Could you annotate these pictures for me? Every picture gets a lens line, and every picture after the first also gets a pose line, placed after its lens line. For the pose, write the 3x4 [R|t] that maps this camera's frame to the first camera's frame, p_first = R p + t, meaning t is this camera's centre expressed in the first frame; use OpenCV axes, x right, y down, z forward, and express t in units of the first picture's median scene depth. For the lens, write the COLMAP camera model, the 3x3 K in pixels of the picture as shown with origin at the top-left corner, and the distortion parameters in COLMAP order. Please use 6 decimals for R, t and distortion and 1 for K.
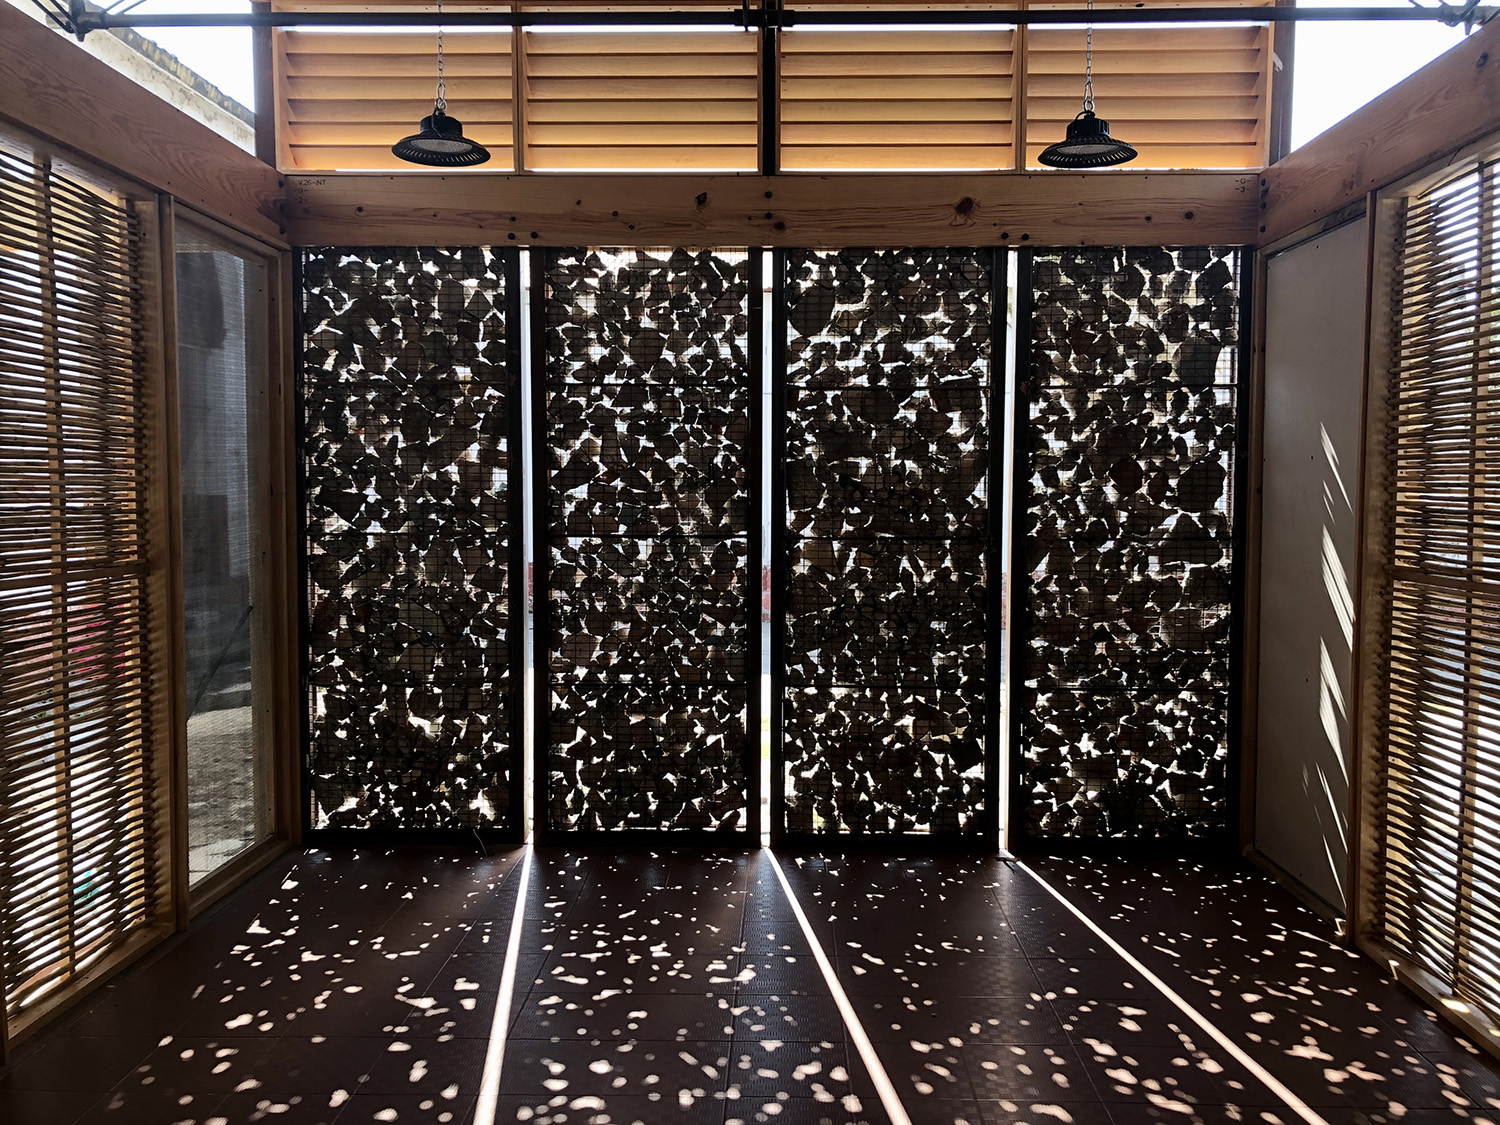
lens RADIAL K [[1222.4, 0, 751.4], [0, 1222.4, 558.1], [0, 0, 1]] dist [0.033386, -0.022396]
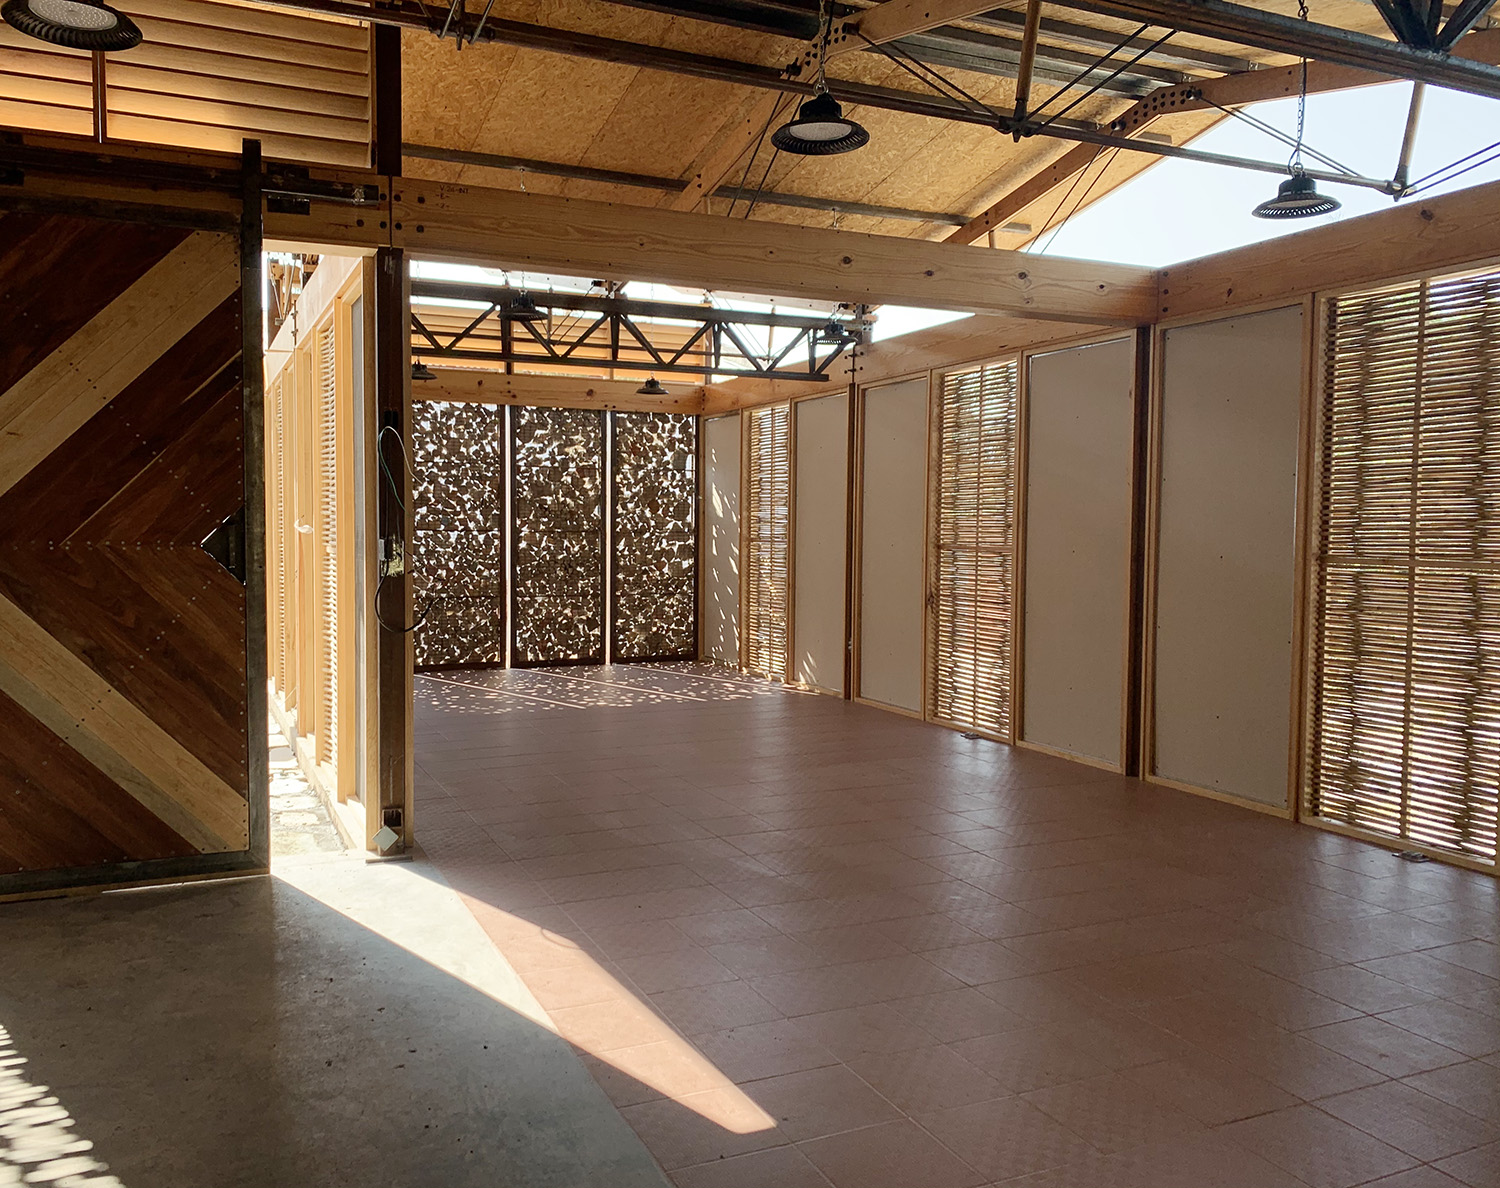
lens RADIAL K [[1335.2, 0, 750.2], [0, 1335.2, 594.9], [0, 0, 1]] dist [0.010615, 0.001334]
pose [[0.888614, -0.018095, 0.458299, -0.731016], [0.017792, 0.999829, 0.004978, 0.097624], [-0.458311, 0.003730, 0.888784, -1.420150]]
